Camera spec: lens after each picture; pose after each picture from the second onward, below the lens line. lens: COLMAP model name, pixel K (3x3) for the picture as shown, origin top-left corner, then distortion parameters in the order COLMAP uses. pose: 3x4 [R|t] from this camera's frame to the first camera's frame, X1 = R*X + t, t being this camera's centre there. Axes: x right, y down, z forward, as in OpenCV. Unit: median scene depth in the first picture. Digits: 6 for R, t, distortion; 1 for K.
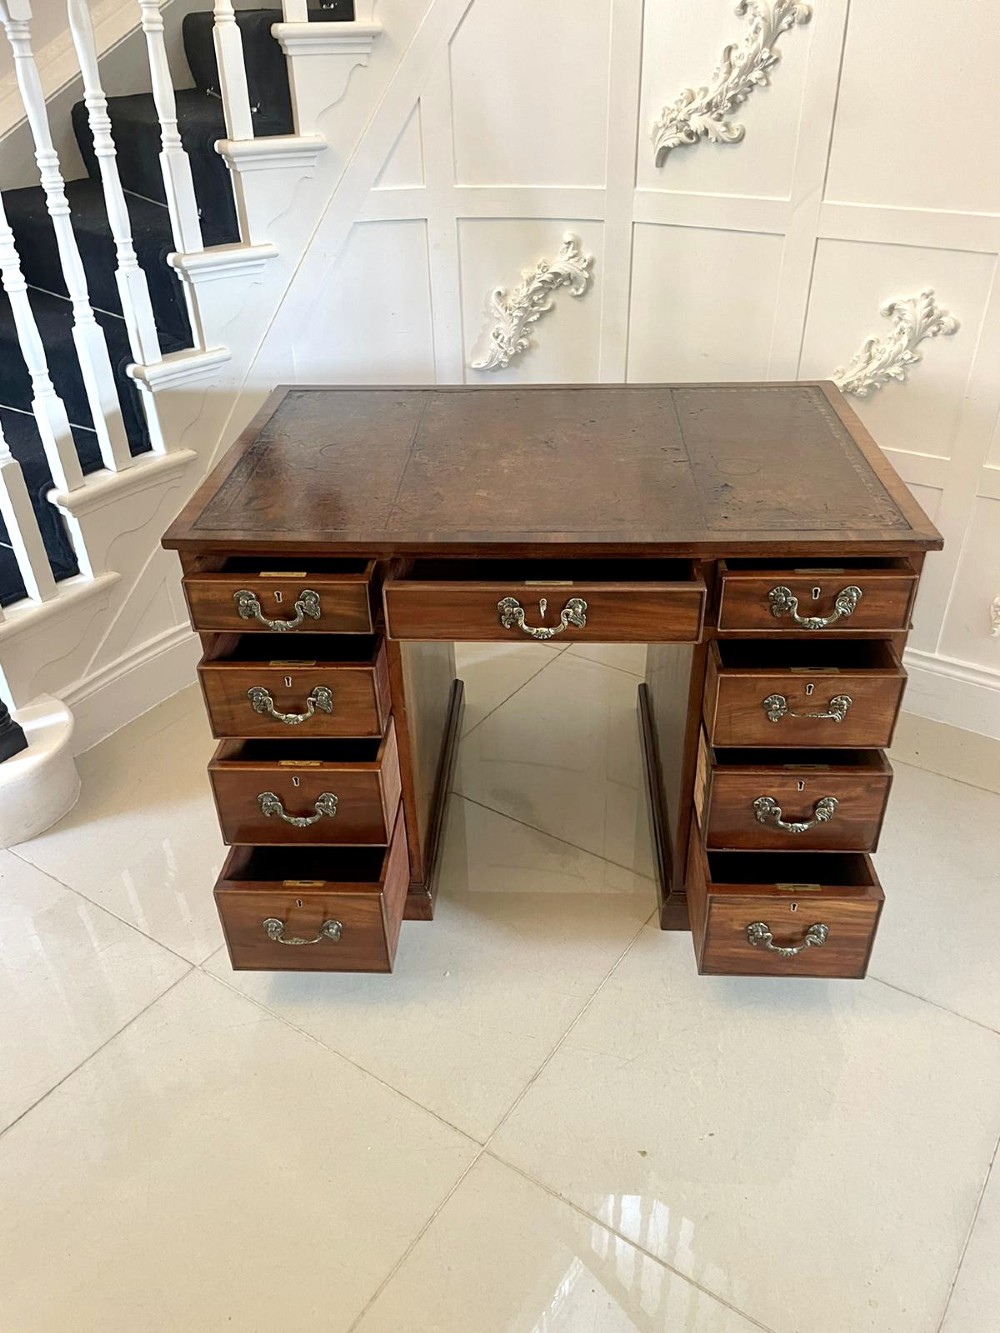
lens RADIAL K [[1017.1, 0, 500.0], [0, 1017.1, 666.5], [0, 0, 1]] dist [0.092588, -0.122178]
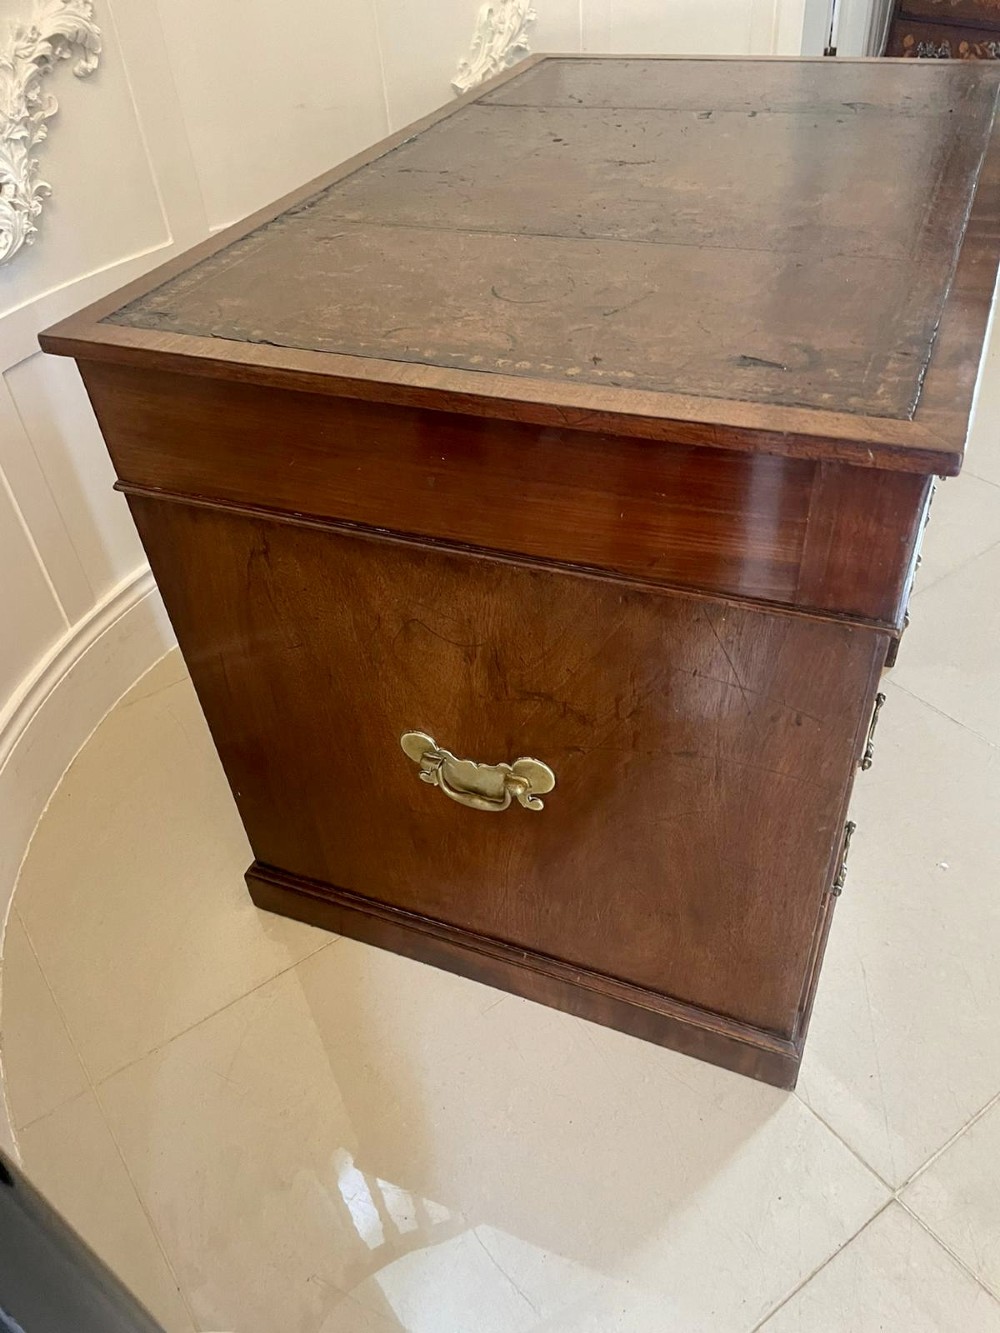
lens RADIAL K [[1017.1, 0, 500.0], [0, 1017.1, 666.5], [0, 0, 1]] dist [0.092588, -0.122178]
pose [[0.343798, -0.606933, 0.716544, -0.505040], [0.557490, 0.745954, 0.364360, -0.214632], [-0.755651, 0.274200, 0.594816, 0.629048]]
